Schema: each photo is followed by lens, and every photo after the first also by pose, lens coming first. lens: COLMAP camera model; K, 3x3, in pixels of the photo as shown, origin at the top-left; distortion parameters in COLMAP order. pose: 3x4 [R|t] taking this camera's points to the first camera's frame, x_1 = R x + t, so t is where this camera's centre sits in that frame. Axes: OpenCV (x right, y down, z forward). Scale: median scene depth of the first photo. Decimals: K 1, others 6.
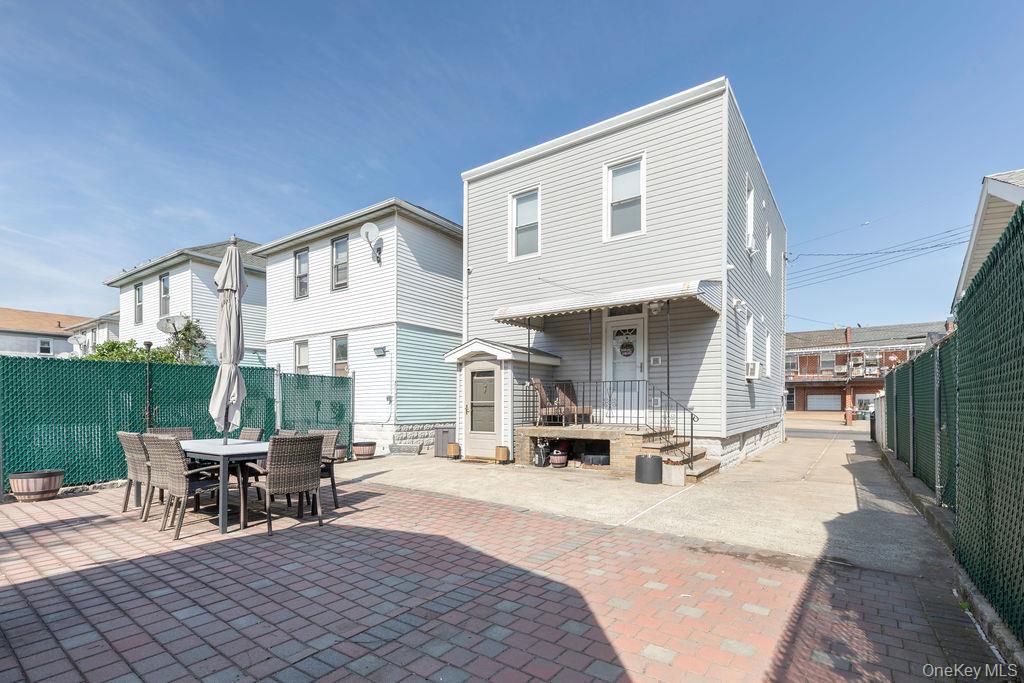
lens RADIAL K [[474.6, 0, 503.2], [0, 474.6, 404.6], [0, 0, 1]] dist [-0.012688, -0.000132]
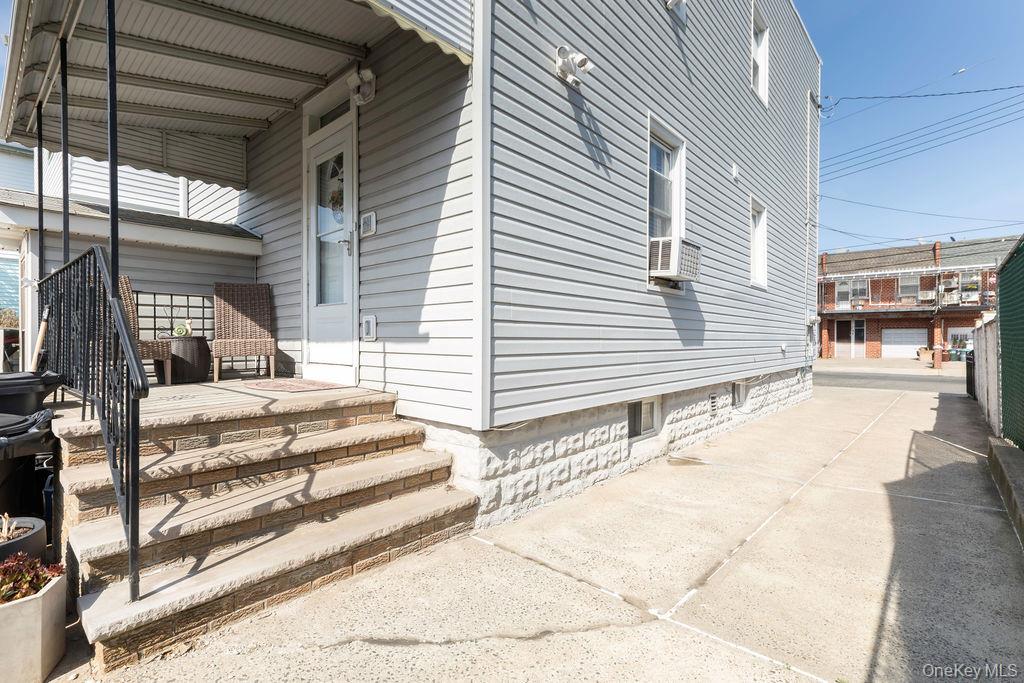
lens RADIAL K [[474.6, 0, 512.8], [0, 474.6, 343.4], [0, 0, 1]] dist [-0.012688, -0.000132]
pose [[0.993960, 0.002286, -0.109716, 0.141546], [-0.001764, 0.999987, 0.004858, 0.001739], [0.109725, -0.004635, 0.993951, 0.178538]]
